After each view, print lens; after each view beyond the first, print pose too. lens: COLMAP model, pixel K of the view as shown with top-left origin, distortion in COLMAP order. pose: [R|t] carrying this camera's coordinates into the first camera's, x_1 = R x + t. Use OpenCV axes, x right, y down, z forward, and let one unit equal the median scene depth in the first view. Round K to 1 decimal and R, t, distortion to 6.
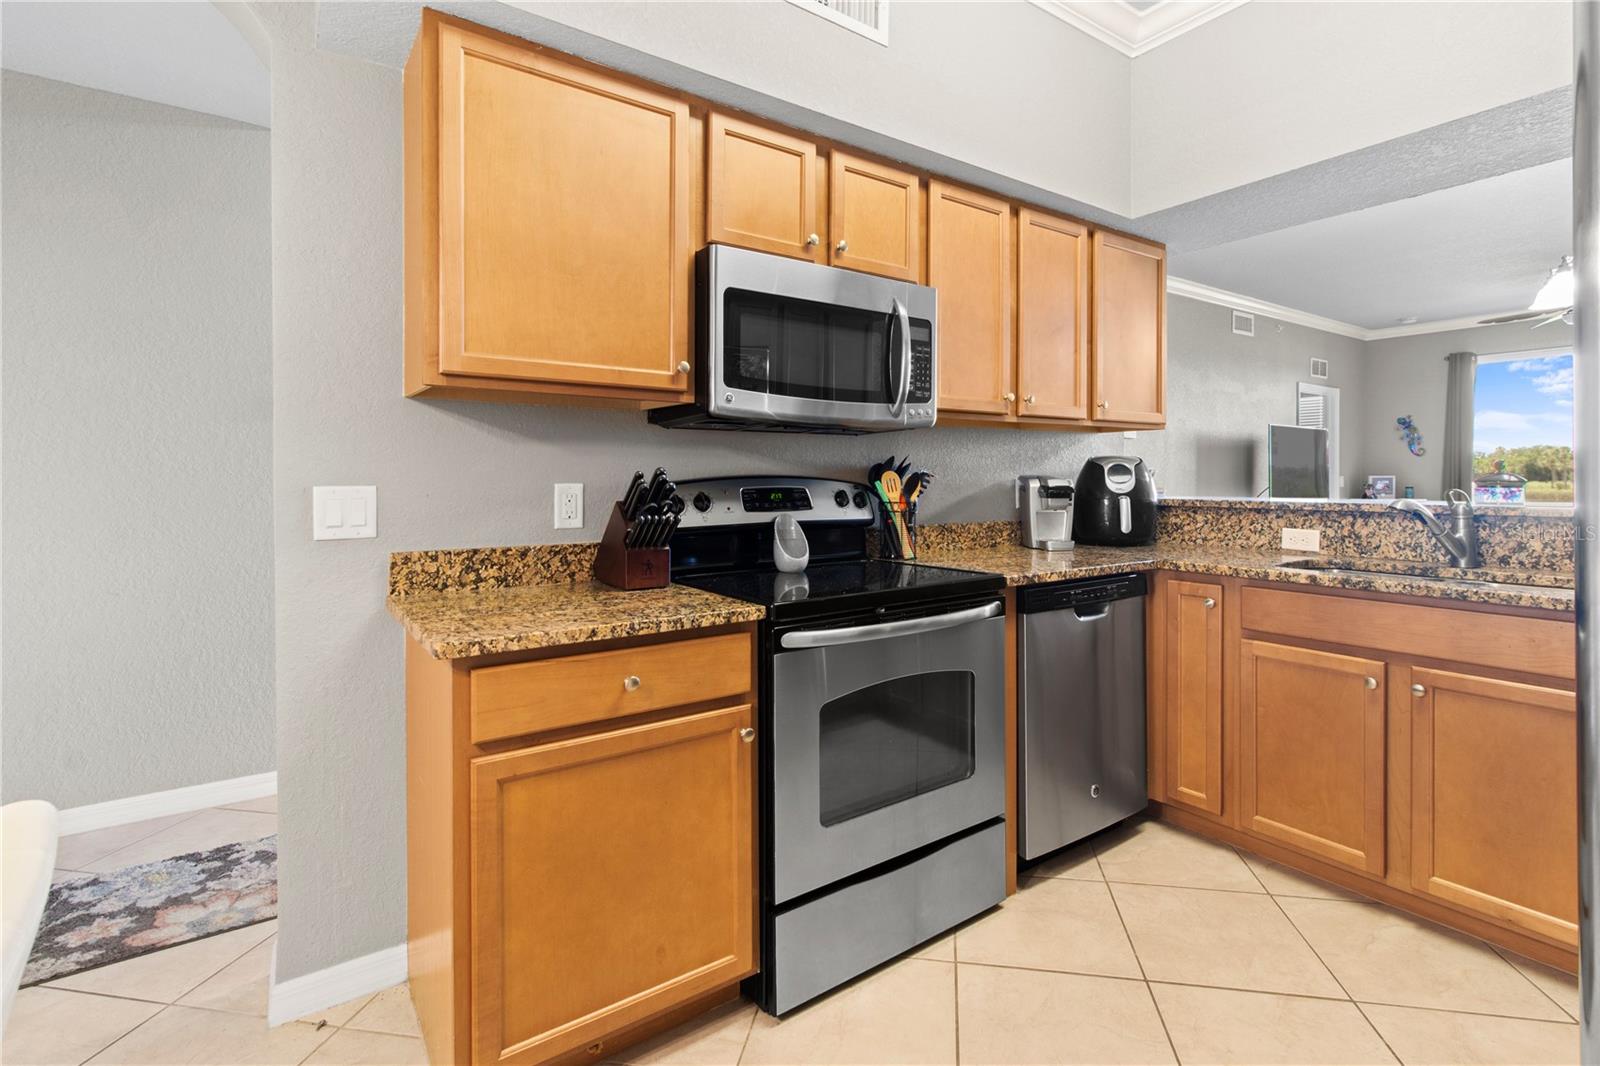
lens RADIAL K [[756.8, 0, 821.2], [0, 756.8, 479.9], [0, 0, 1]] dist [0.003171, 0.000162]
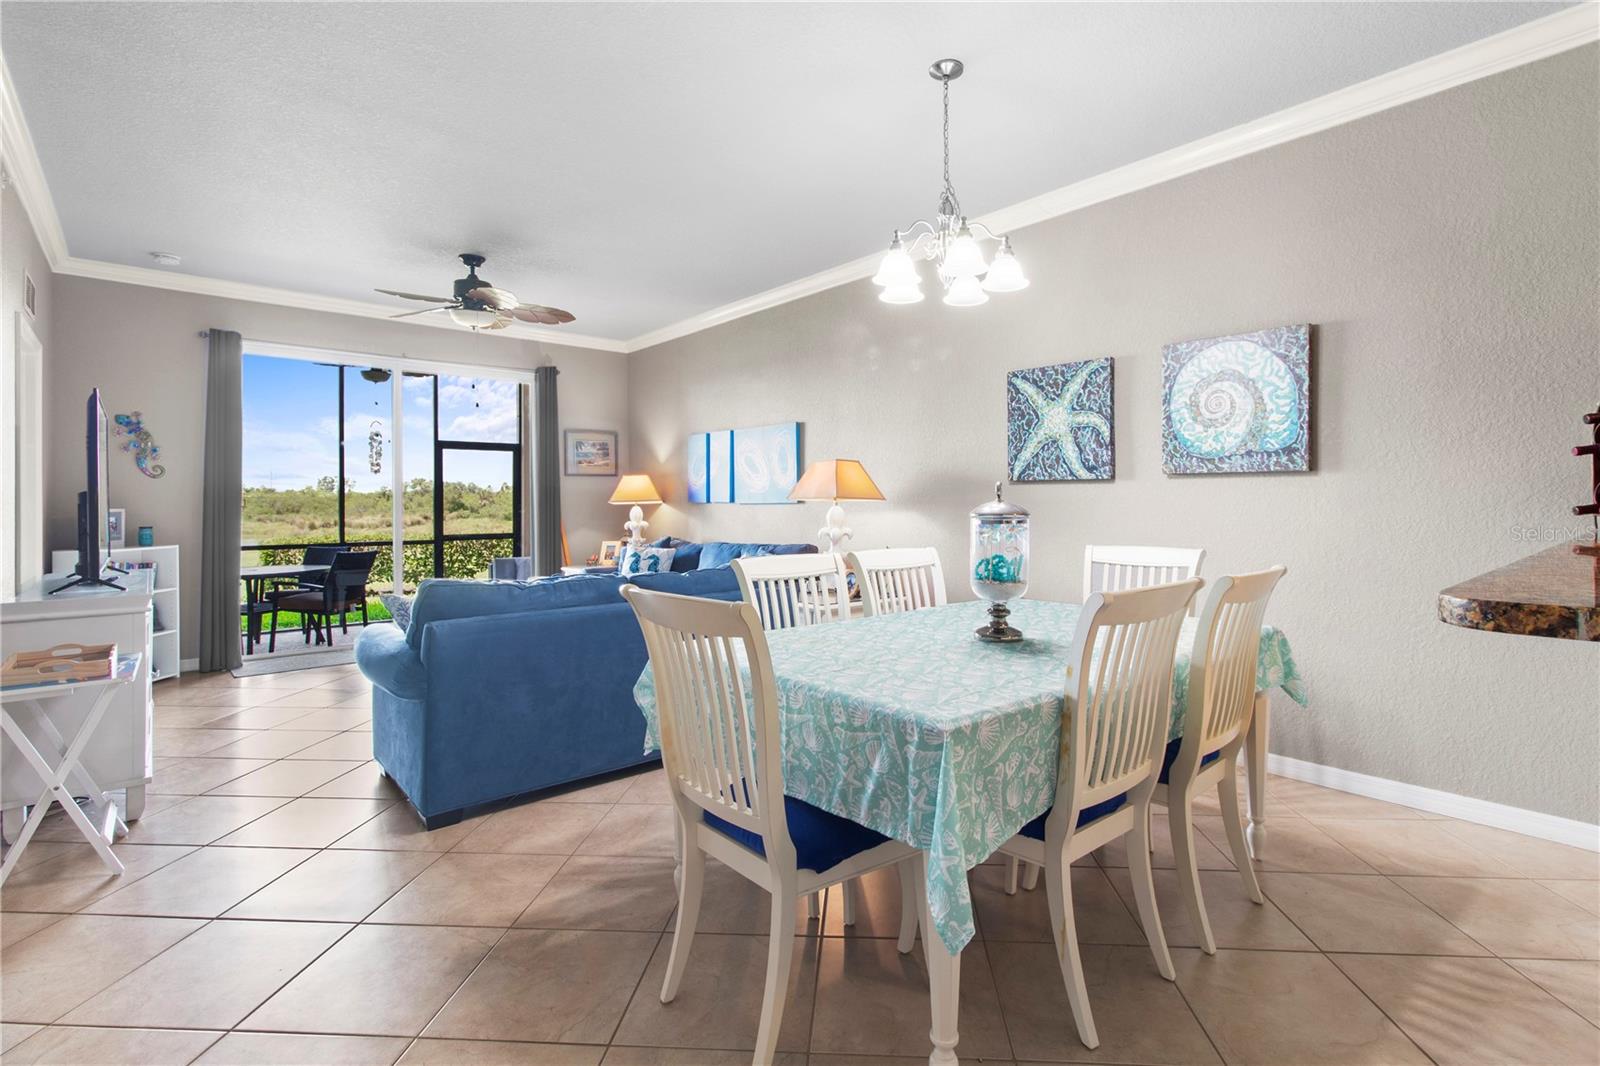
lens RADIAL K [[757.0, 0, 825.1], [0, 757.0, 498.7], [0, 0, 1]] dist [-0.000447, -0.000165]
pose [[-0.101541, 0.011069, 0.994770, 0.354055], [0.009344, 0.999905, -0.010173, -0.007782], [-0.994788, 0.008262, -0.101634, 1.774961]]
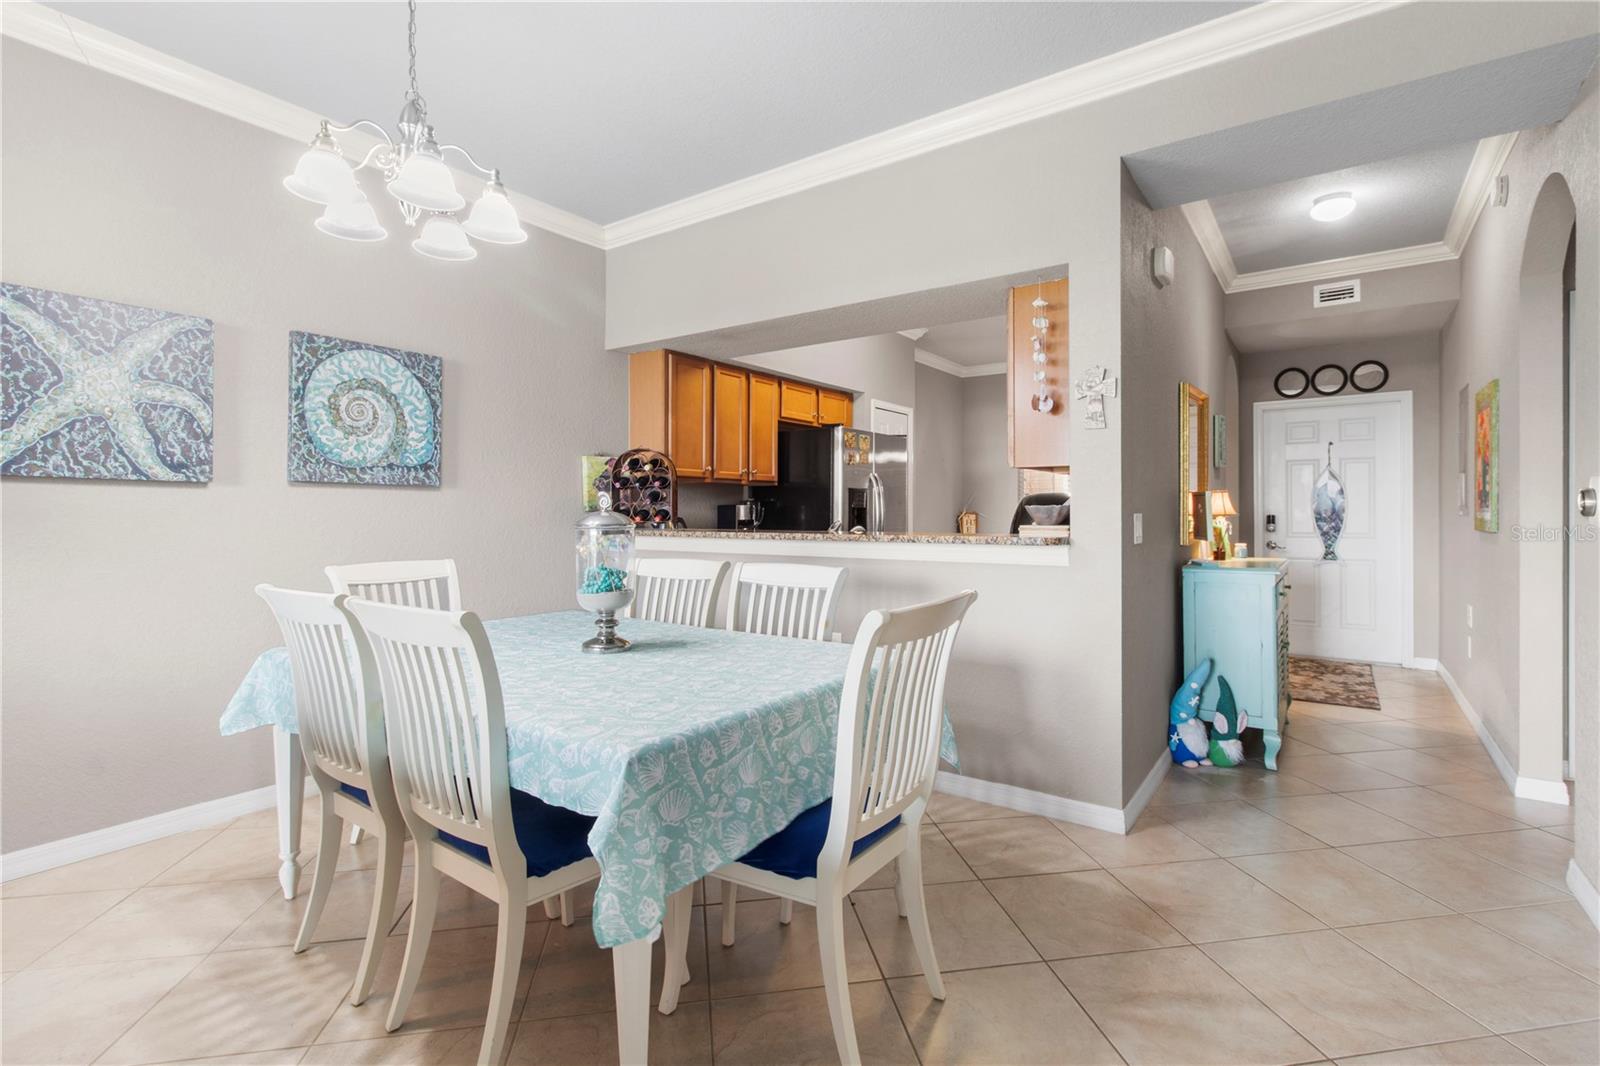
lens RADIAL K [[745.2, 0, 819.8], [0, 745.2, 511.0], [0, 0, 1]] dist [0.002738, 0.000107]
pose [[-0.941488, 0.004285, -0.337018, 1.374265], [0.003900, 0.999991, 0.001821, -0.013158], [0.337023, 0.000400, -0.941496, 2.451694]]
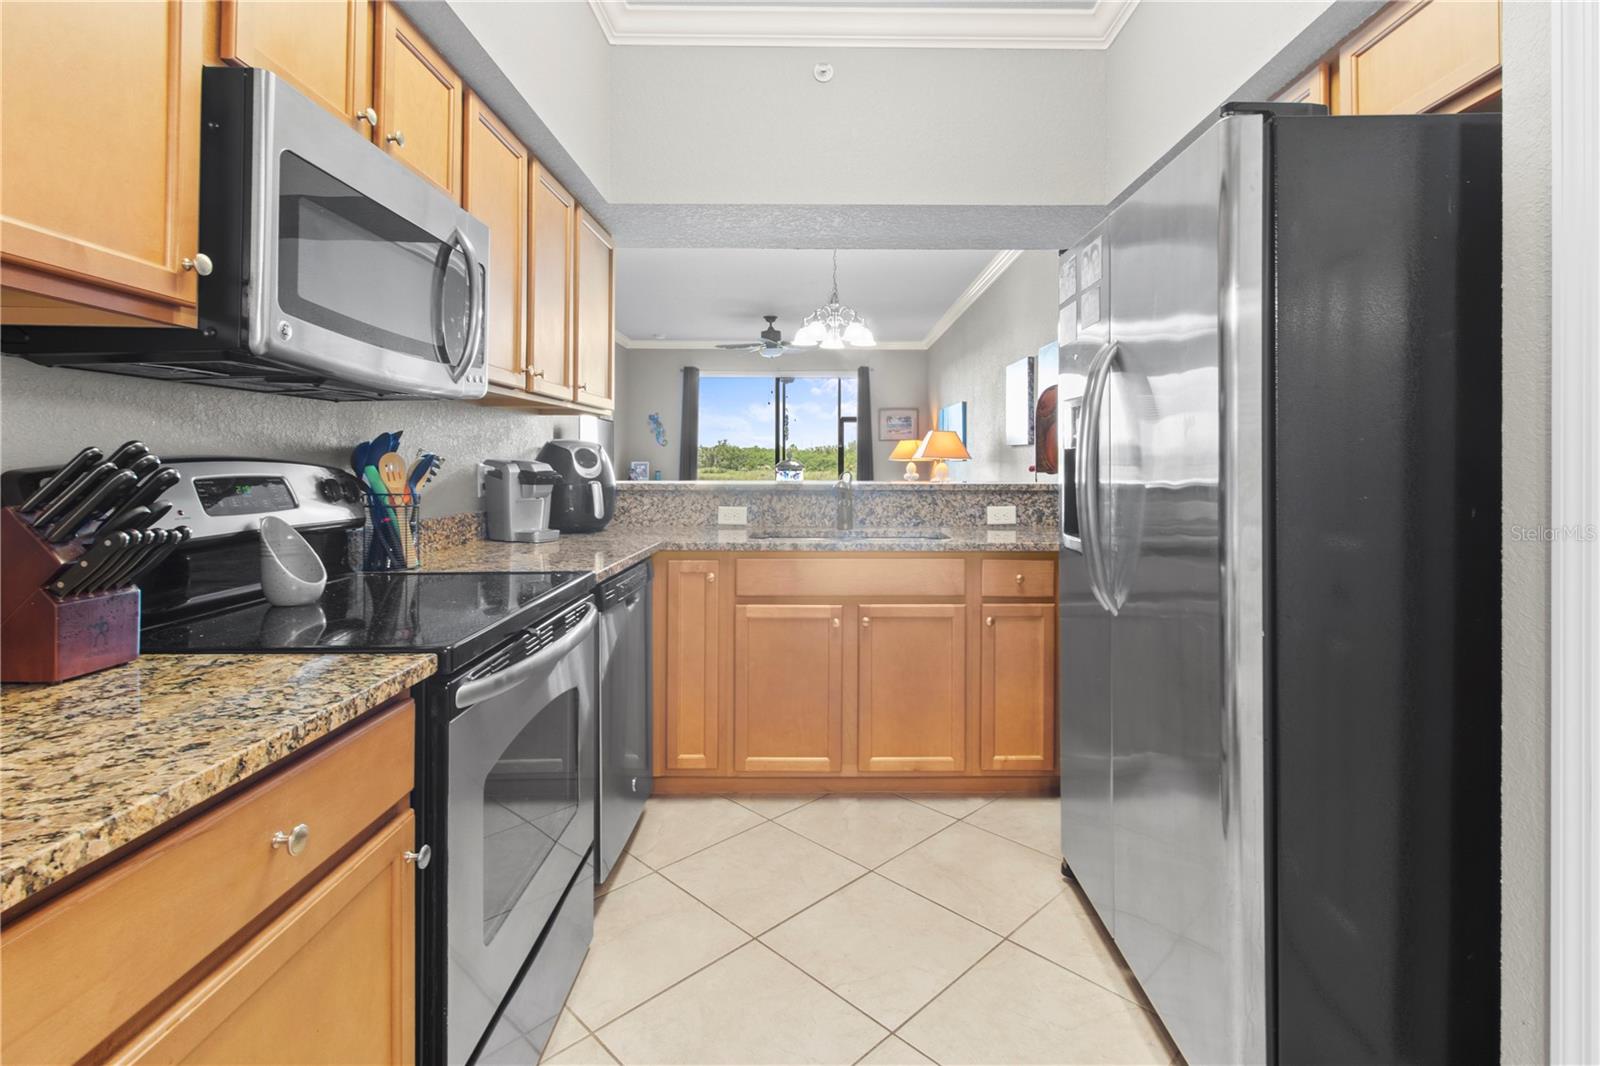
lens RADIAL K [[762.0, 0, 818.5], [0, 762.0, 460.0], [0, 0, 1]] dist [0.001891, -0.000078]
pose [[0.582137, 0.006061, 0.813068, -0.283648], [-0.000366, 0.999974, -0.007192, 0.000980], [-0.813091, 0.003890, 0.582124, 0.224512]]
